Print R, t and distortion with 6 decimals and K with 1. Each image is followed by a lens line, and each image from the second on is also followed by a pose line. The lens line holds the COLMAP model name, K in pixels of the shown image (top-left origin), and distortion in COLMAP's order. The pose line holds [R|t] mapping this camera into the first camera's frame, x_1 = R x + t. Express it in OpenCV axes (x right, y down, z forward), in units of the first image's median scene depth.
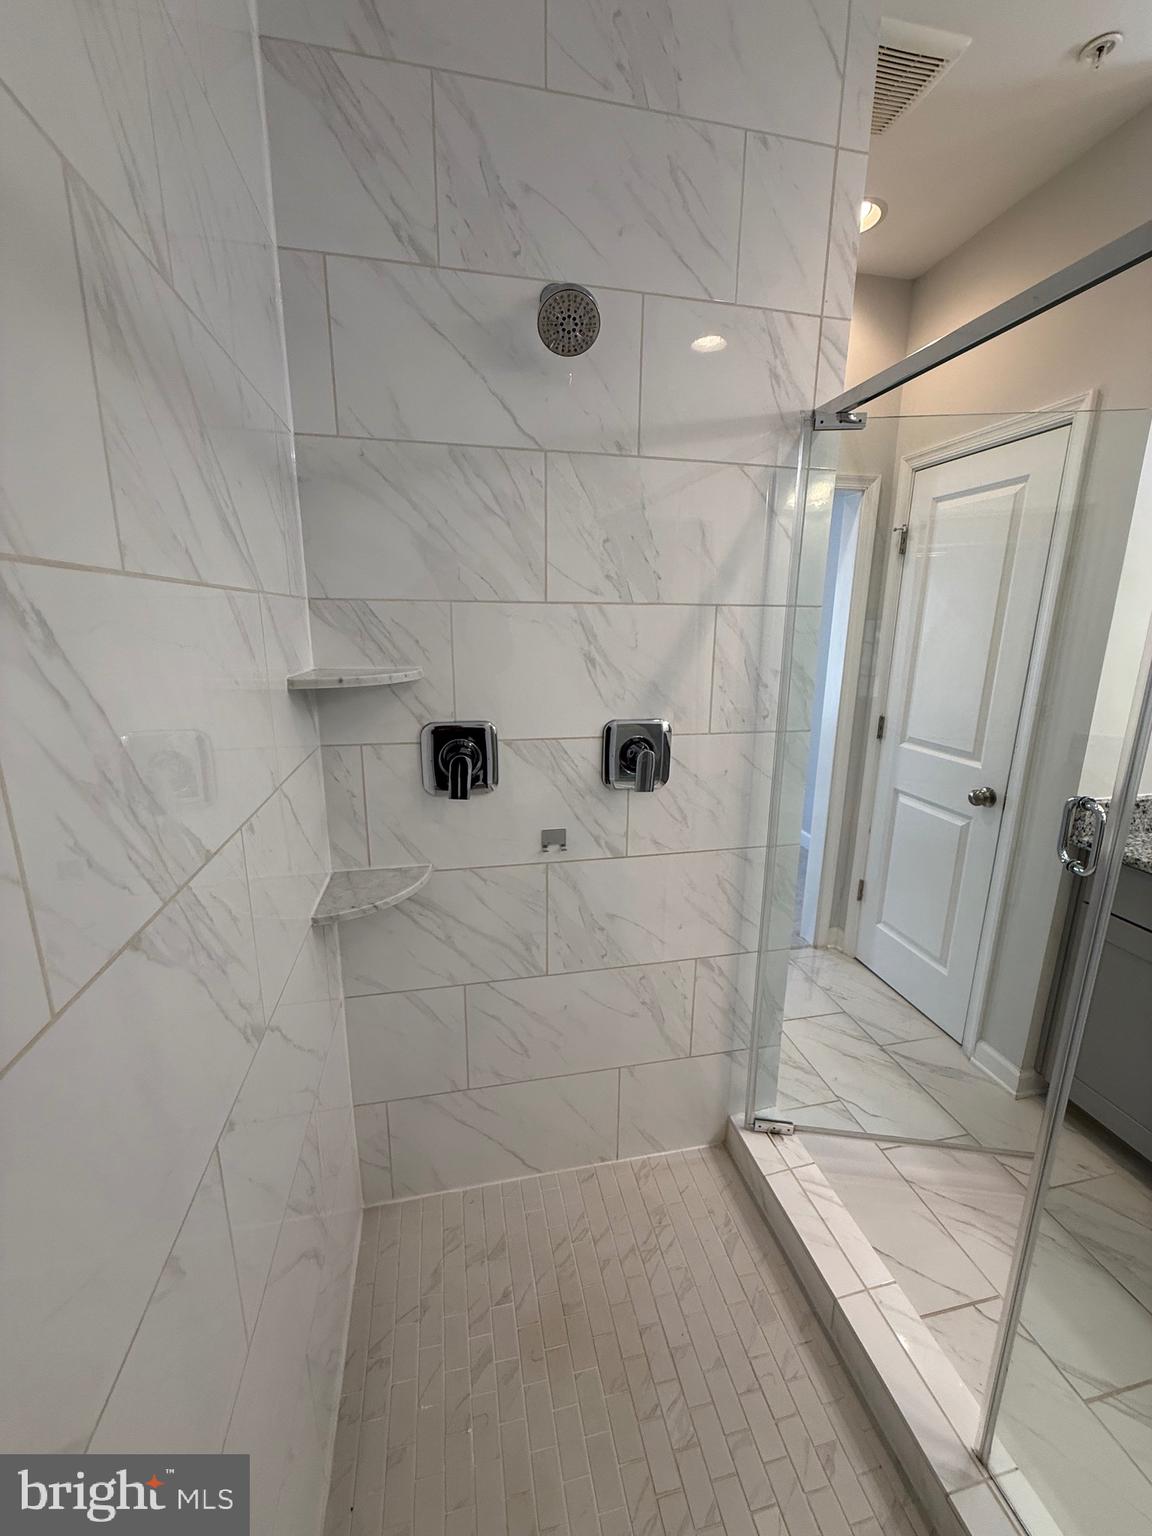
lens RADIAL K [[608.8, 0, 571.0], [0, 608.8, 768.5], [0, 0, 1]] dist [-0.001085, 0.000193]
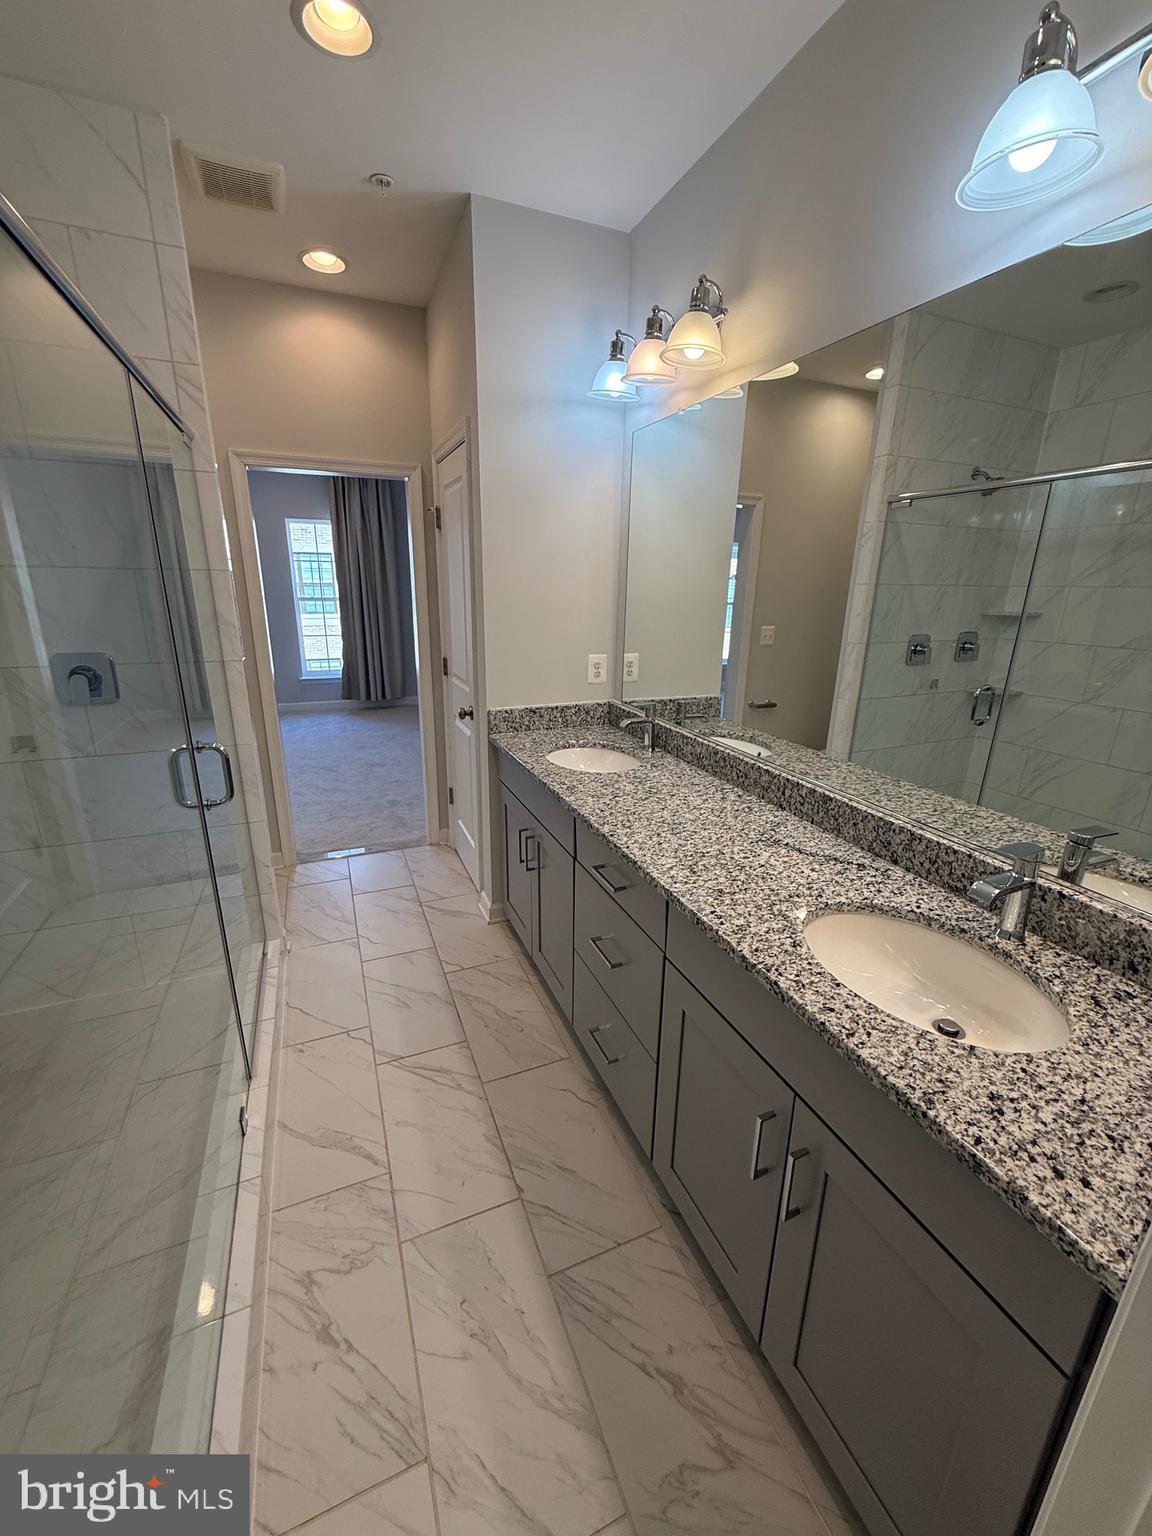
lens RADIAL K [[608.8, 0, 568.6], [0, 608.8, 768.5], [0, 0, 1]] dist [-0.001085, 0.000193]
pose [[0.981820, -0.049298, 0.183303, 0.837993], [0.038276, 0.997267, 0.063189, 0.123379], [-0.185918, -0.055024, 0.981023, -0.509077]]
